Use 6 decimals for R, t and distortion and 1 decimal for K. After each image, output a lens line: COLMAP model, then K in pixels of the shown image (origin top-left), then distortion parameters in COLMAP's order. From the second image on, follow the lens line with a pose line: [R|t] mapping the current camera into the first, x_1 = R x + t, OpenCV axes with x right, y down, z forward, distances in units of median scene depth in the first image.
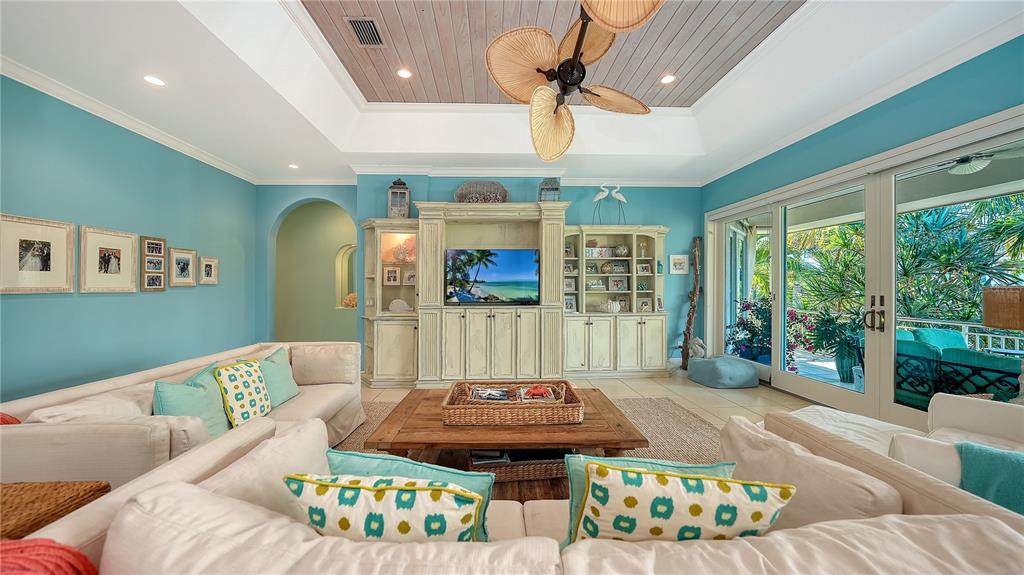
lens RADIAL K [[354.0, 0, 507.5], [0, 354.0, 285.1], [0, 0, 1]] dist [-0.002685, 0.002444]
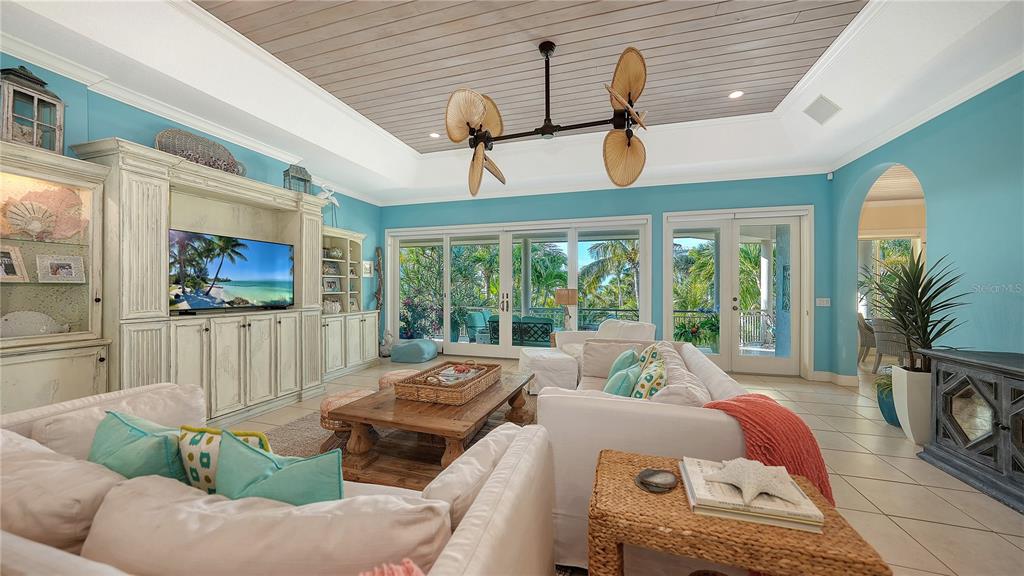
lens RADIAL K [[354.0, 0, 510.4], [0, 354.0, 289.7], [0, 0, 1]] dist [-0.002685, 0.002444]
pose [[0.339086, 0.000928, 0.940755, -0.559868], [-0.011878, 0.999924, 0.003295, 0.000850], [-0.940680, -0.012292, 0.339071, 0.197008]]
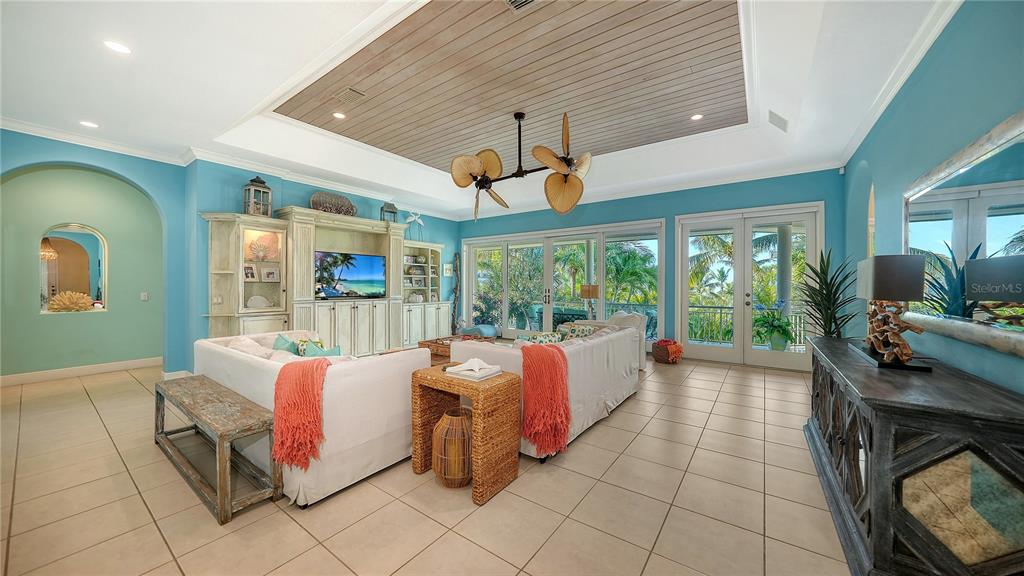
lens RADIAL K [[354.0, 0, 512.6], [0, 354.0, 286.5], [0, 0, 1]] dist [-0.002685, 0.002444]
pose [[0.621586, 0.002318, 0.783343, -0.664276], [-0.010286, 0.999934, 0.005203, 0.001263], [-0.783279, -0.011291, 0.621568, -0.209082]]
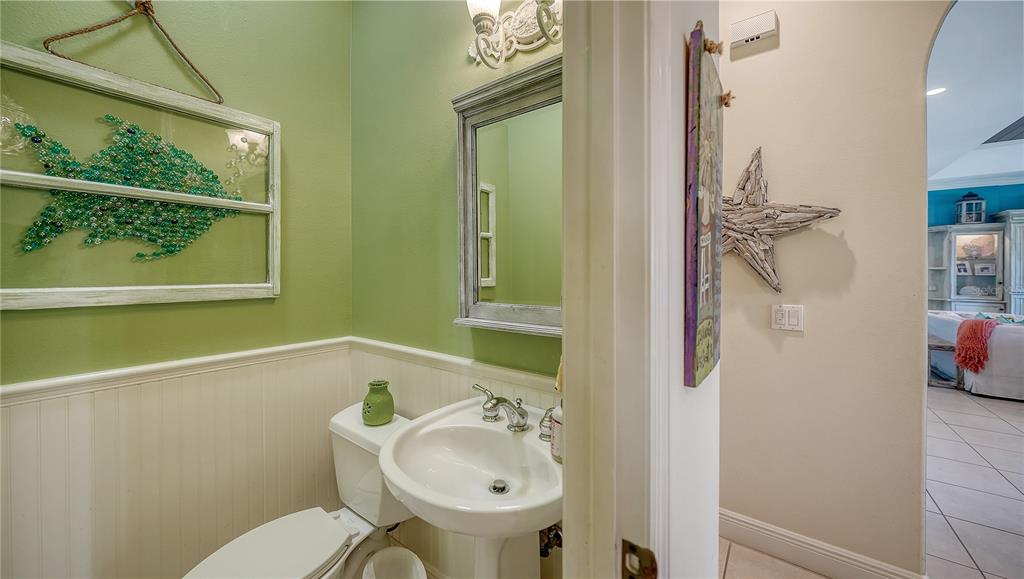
lens RADIAL K [[357.8, 0, 507.0], [0, 357.8, 269.2], [0, 0, 1]] dist [-0.004939, 0.001192]
pose [[0.770015, 0.003210, -0.638017, -0.795933], [-0.009448, 0.999935, -0.006372, 0.002449], [0.637955, 0.010934, 0.769996, -1.083949]]
